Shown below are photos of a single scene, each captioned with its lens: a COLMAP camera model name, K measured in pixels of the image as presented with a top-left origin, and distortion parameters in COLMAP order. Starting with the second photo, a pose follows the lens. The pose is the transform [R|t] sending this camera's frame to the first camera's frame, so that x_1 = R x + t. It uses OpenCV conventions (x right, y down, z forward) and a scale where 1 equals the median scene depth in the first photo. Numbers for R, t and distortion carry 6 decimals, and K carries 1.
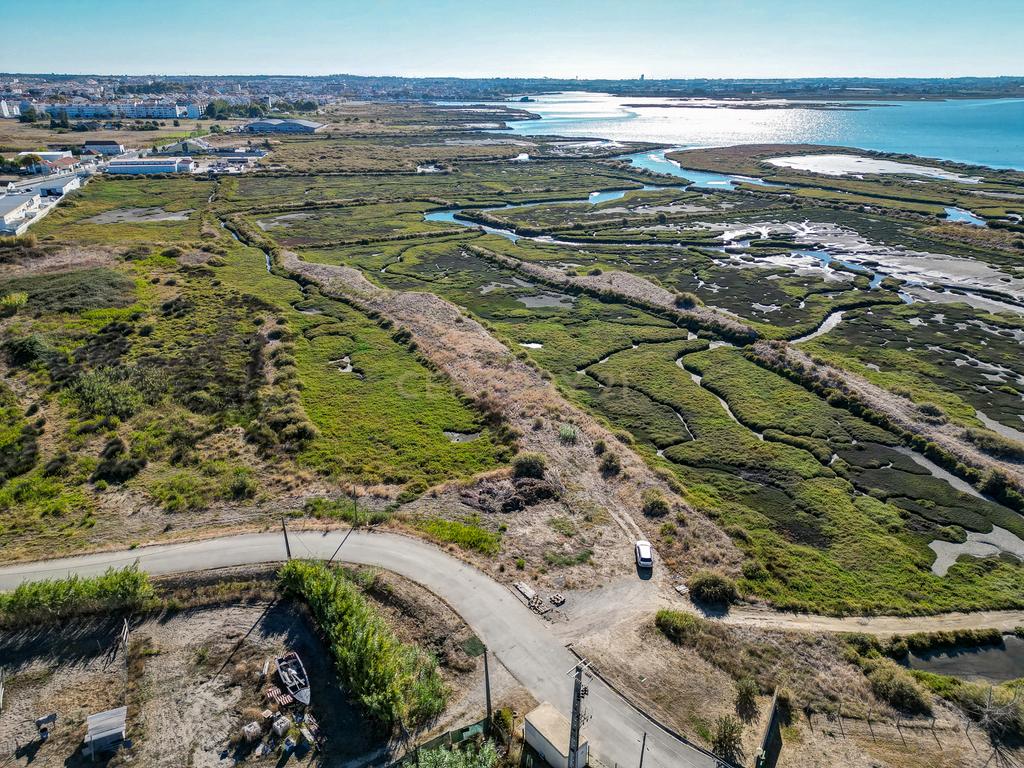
lens RADIAL K [[716.7, 0, 511.5], [0, 716.7, 388.5], [0, 0, 1]] dist [0.061412, -0.048739]
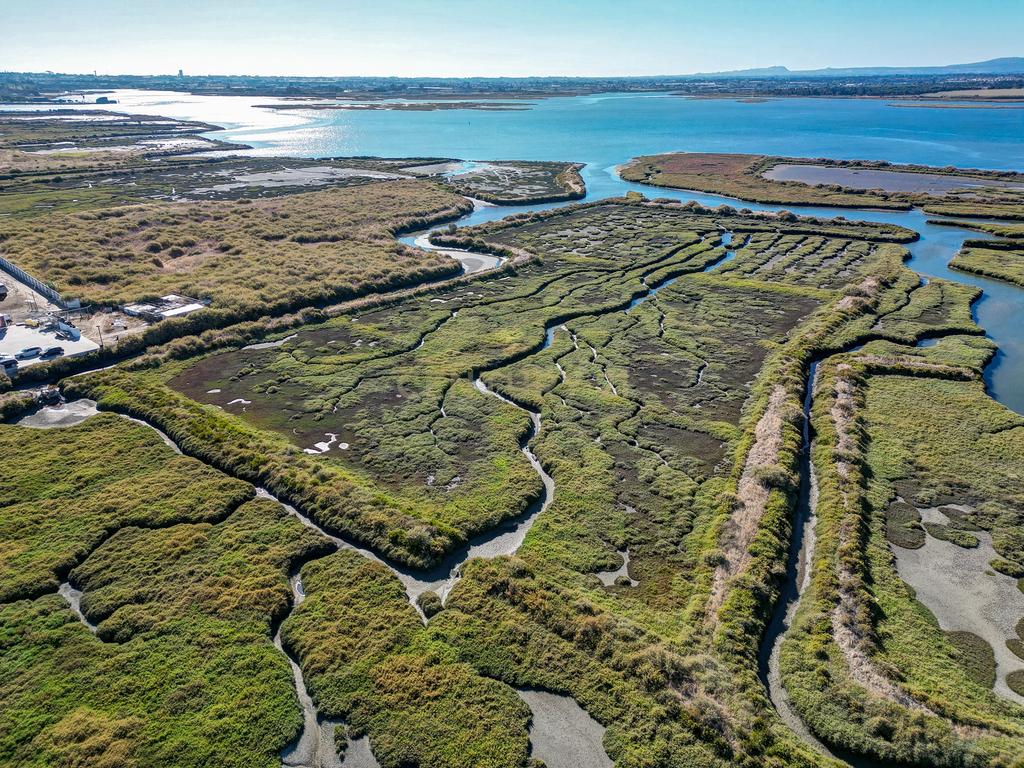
lens RADIAL K [[716.7, 0, 510.5], [0, 716.7, 383.4], [0, 0, 1]] dist [0.061412, -0.048739]
pose [[0.825032, -0.222400, 0.519482, -0.414485], [0.224124, 0.972682, 0.060473, -0.270803], [-0.518740, 0.066536, 0.852339, 0.638798]]
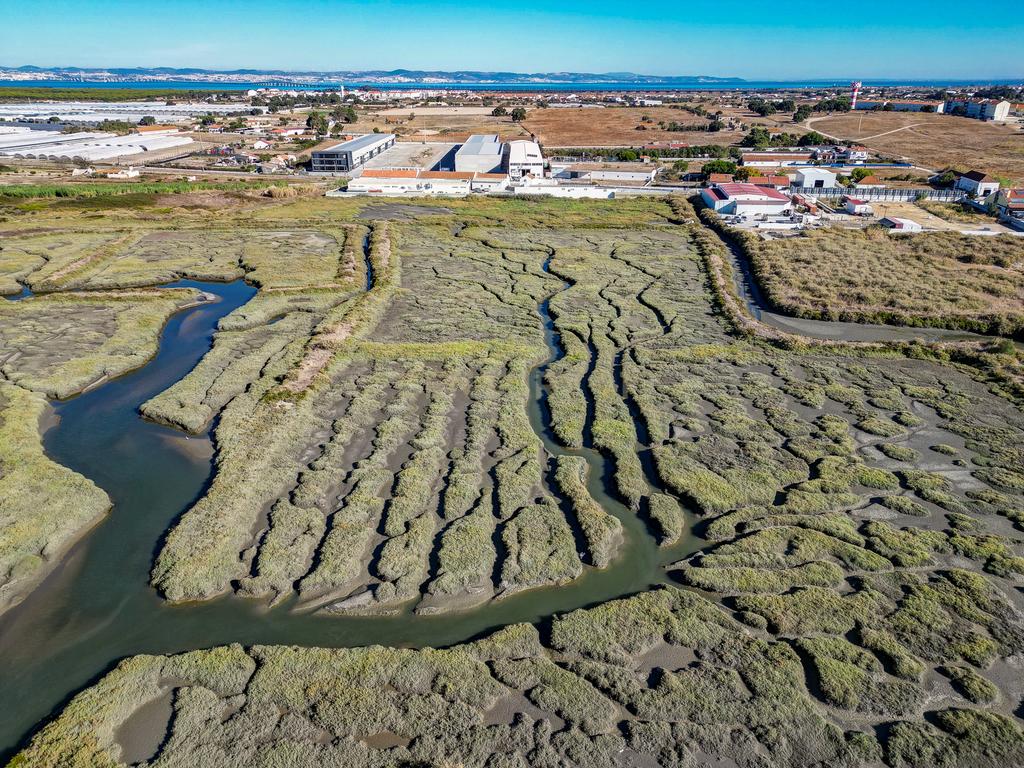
lens RADIAL K [[716.7, 0, 511.0], [0, 716.7, 380.4], [0, 0, 1]] dist [0.061412, -0.048739]
pose [[-0.374573, 0.353292, -0.857252, 0.290796], [-0.366481, 0.792863, 0.486888, -0.446924], [0.851697, 0.496541, -0.167510, 1.053974]]
